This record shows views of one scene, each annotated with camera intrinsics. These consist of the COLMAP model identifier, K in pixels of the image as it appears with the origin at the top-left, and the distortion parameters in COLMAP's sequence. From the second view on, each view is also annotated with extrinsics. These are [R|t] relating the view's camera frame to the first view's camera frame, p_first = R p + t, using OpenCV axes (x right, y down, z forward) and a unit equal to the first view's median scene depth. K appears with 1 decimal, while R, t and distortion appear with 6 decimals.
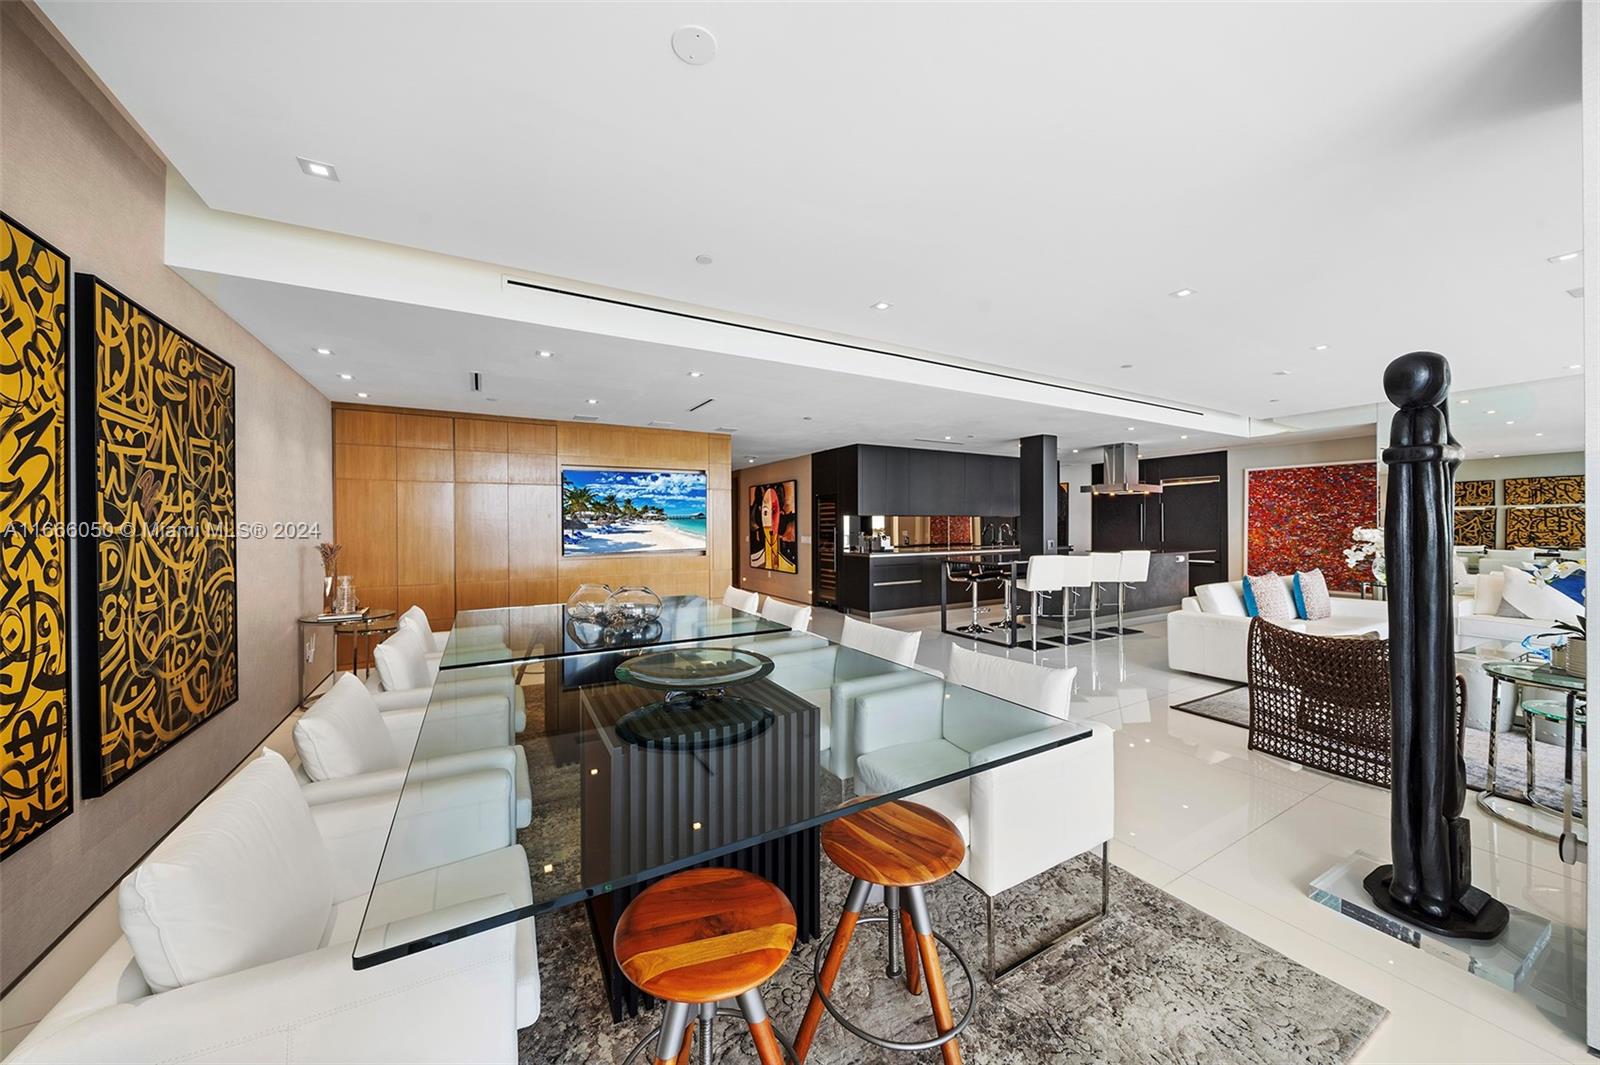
lens RADIAL K [[552.2, 0, 789.2], [0, 552.2, 527.7], [0, 0, 1]] dist [-0.008072, -0.000390]
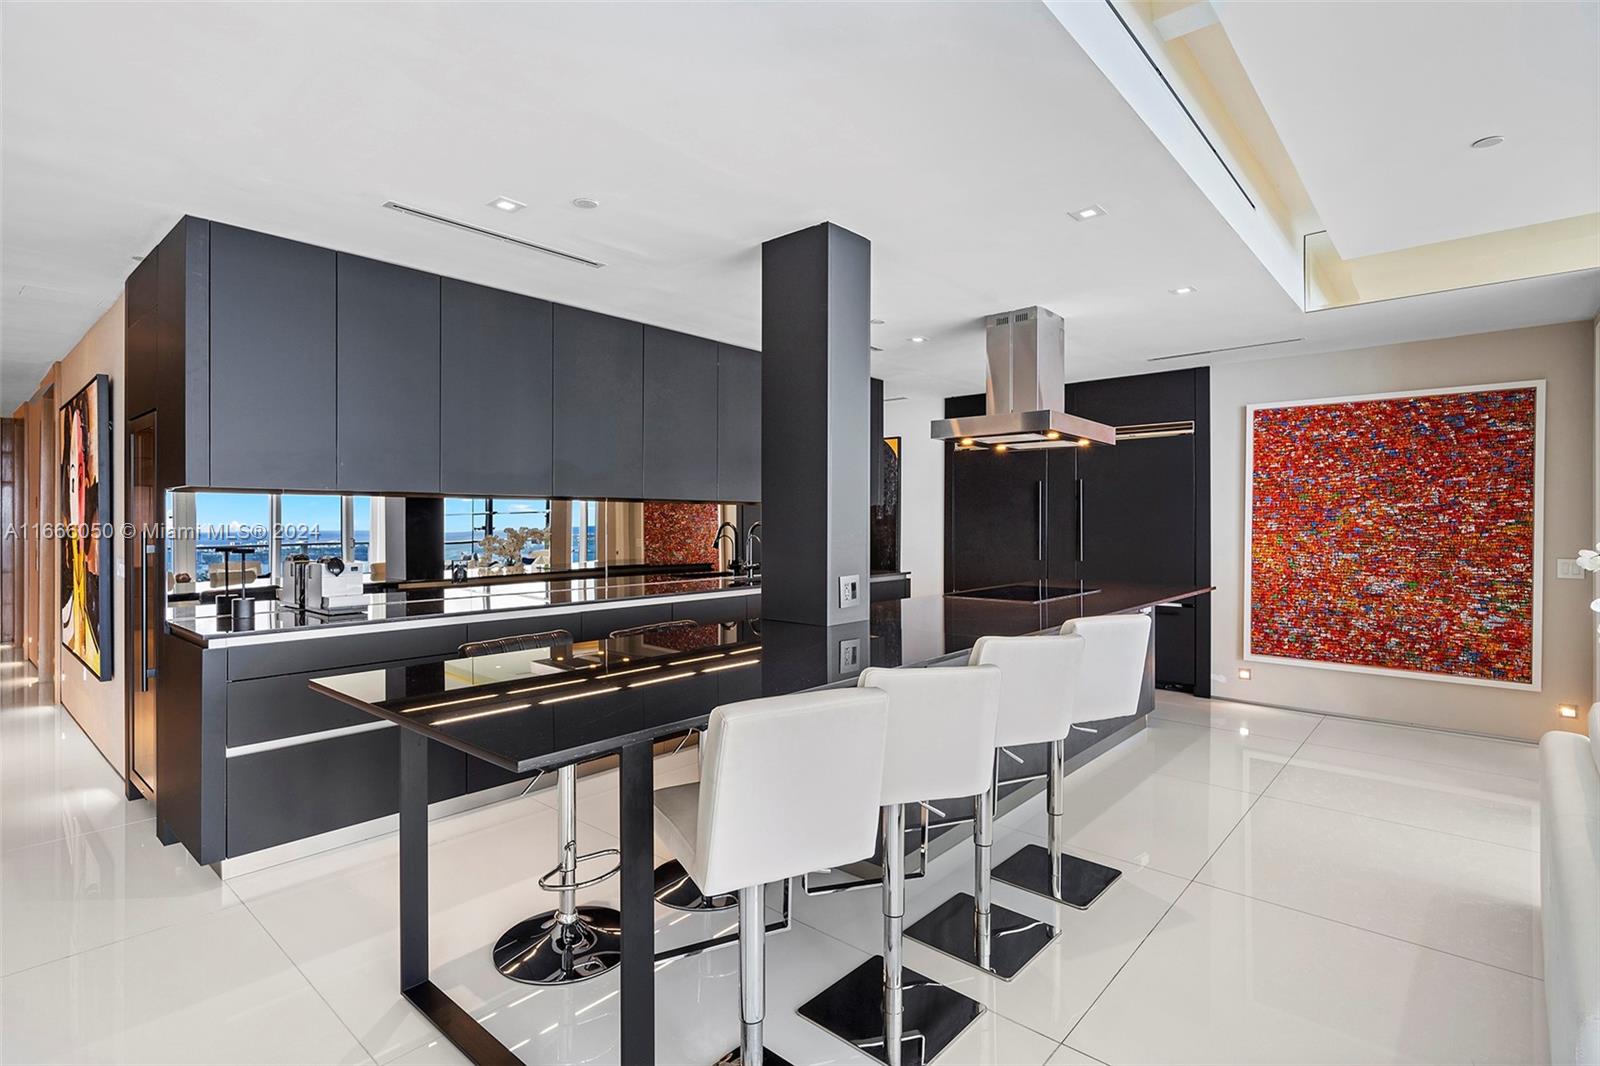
lens RADIAL K [[795.1, 0, 794.7], [0, 795.1, 520.7], [0, 0, 1]] dist [-0.003346, -0.000619]
pose [[0.943985, 0.005834, 0.329937, 0.324239], [-0.003863, 0.999971, -0.006628, -0.005316], [-0.329966, 0.004982, 0.943980, 0.640708]]
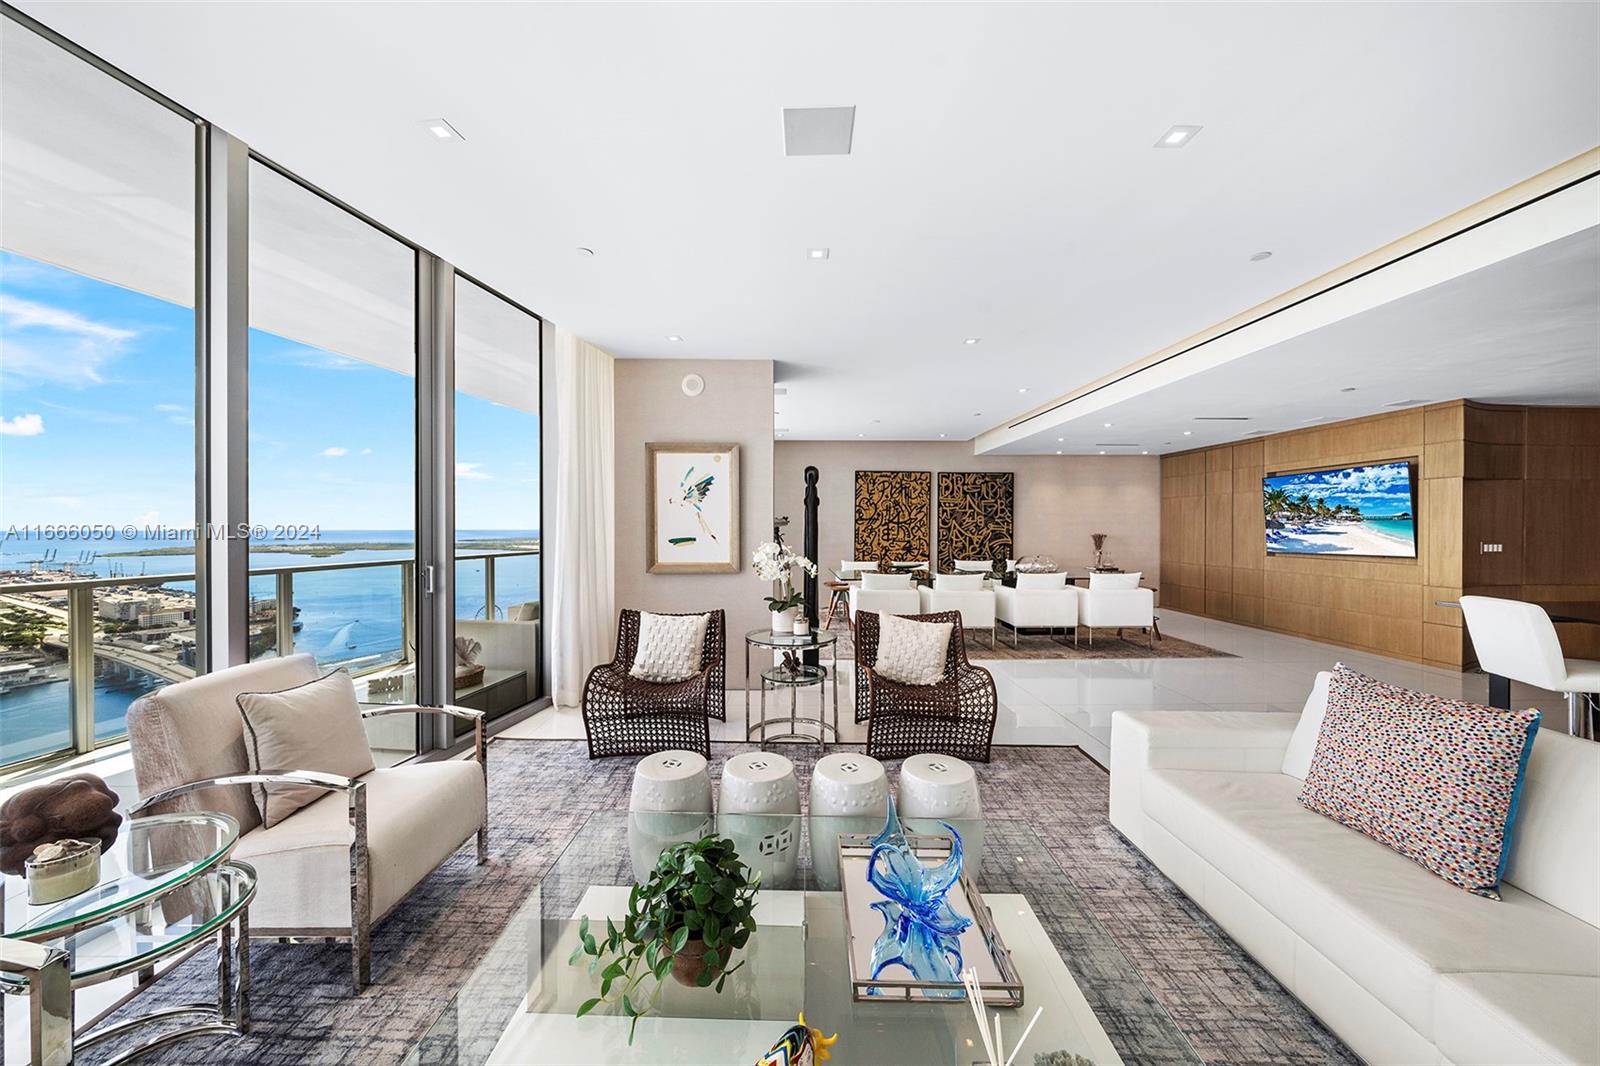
lens RADIAL K [[552.2, 0, 802.1], [0, 552.2, 531.9], [0, 0, 1]] dist [-0.008072, -0.000390]
pose [[-0.467082, 0.016158, -0.884066, 0.976155], [-0.001933, 0.999812, 0.019295, -0.010926], [0.884212, 0.010721, -0.466963, 0.620910]]
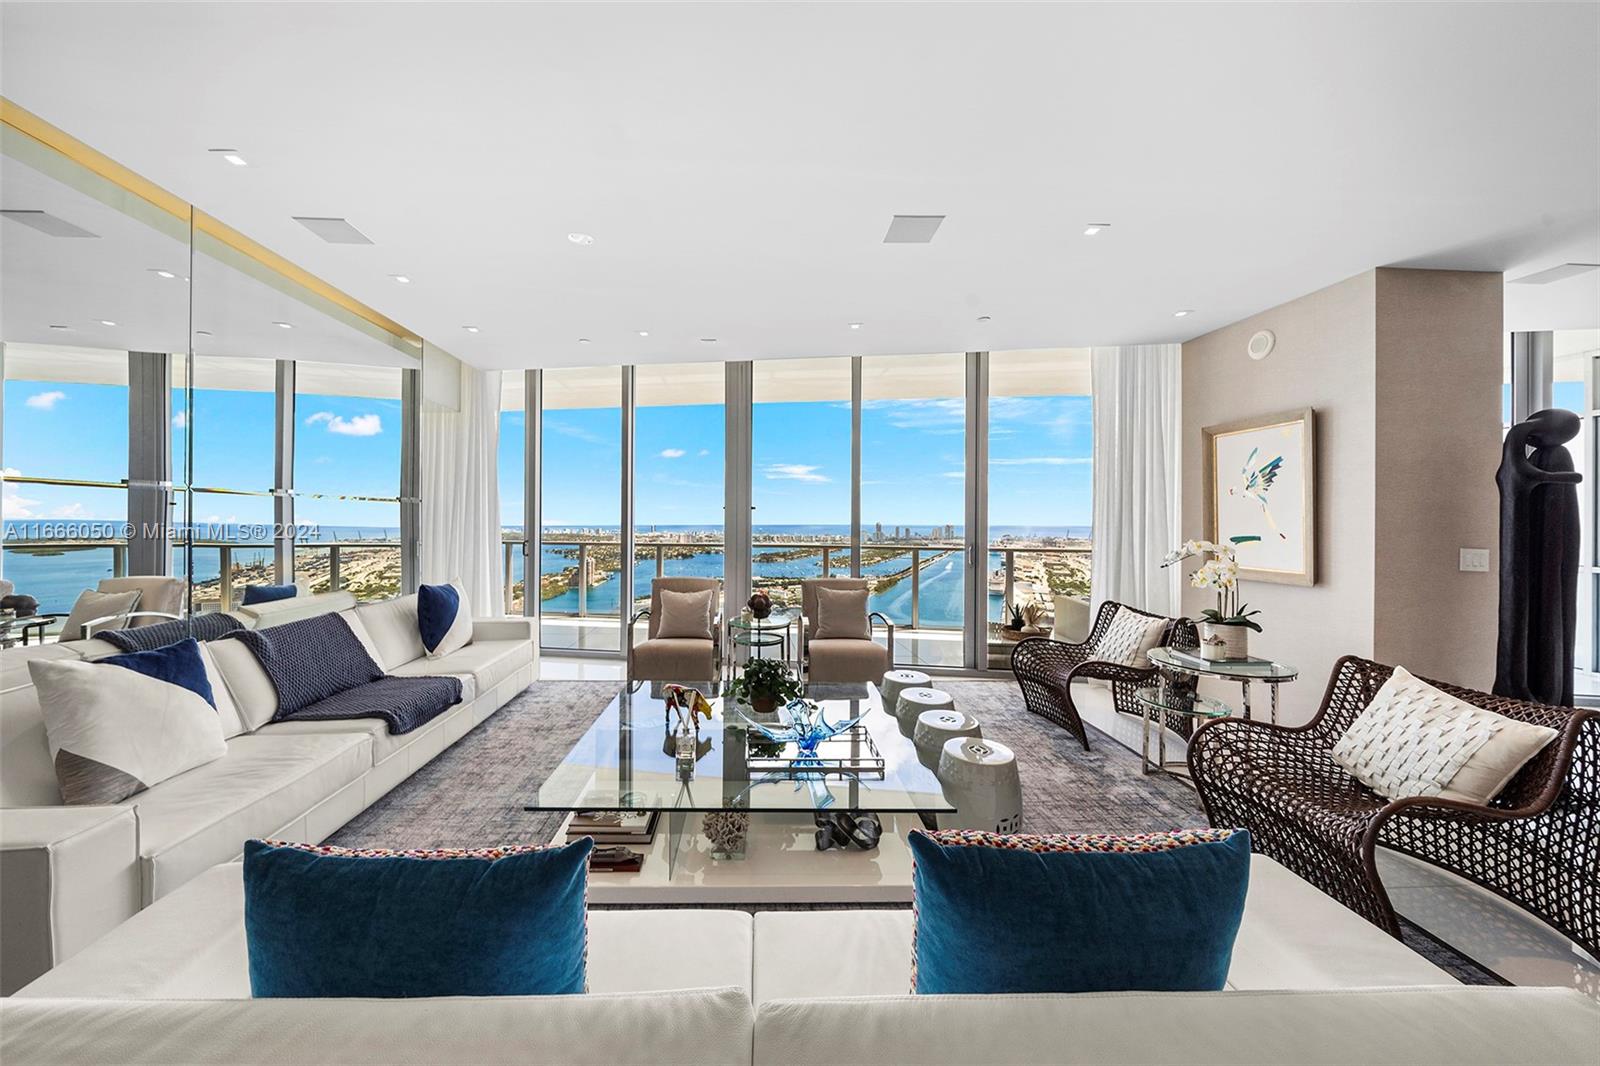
lens RADIAL K [[552.2, 0, 759.9], [0, 552.2, 521.1], [0, 0, 1]] dist [-0.008072, -0.000390]
pose [[-0.892518, 0.000976, 0.451011, 0.638618], [0.002548, 0.999993, 0.002879, -0.007920], [-0.451004, 0.003719, -0.892514, 0.877945]]
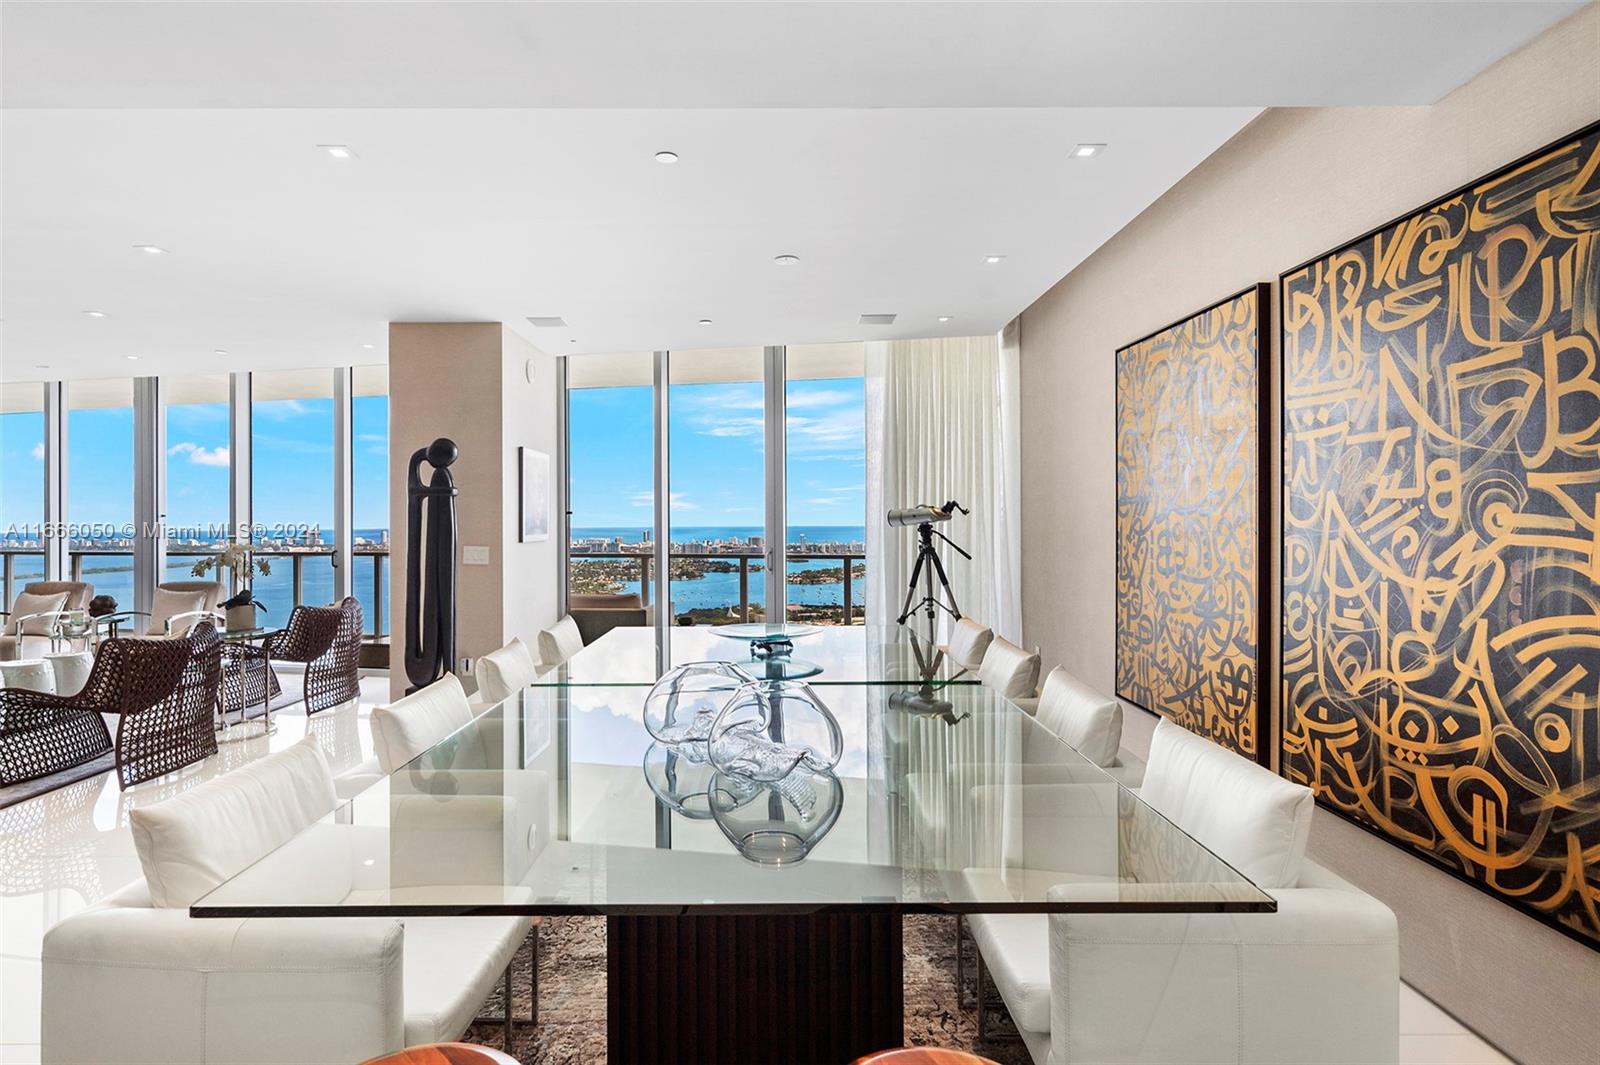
lens RADIAL K [[795.1, 0, 789.4], [0, 795.1, 531.7], [0, 0, 1]] dist [-0.003346, -0.000619]
pose [[-0.882606, 0.004460, 0.470093, -0.331572], [0.011745, 0.999852, 0.012564, -0.003112], [-0.469967, 0.016611, -0.882527, 0.784759]]
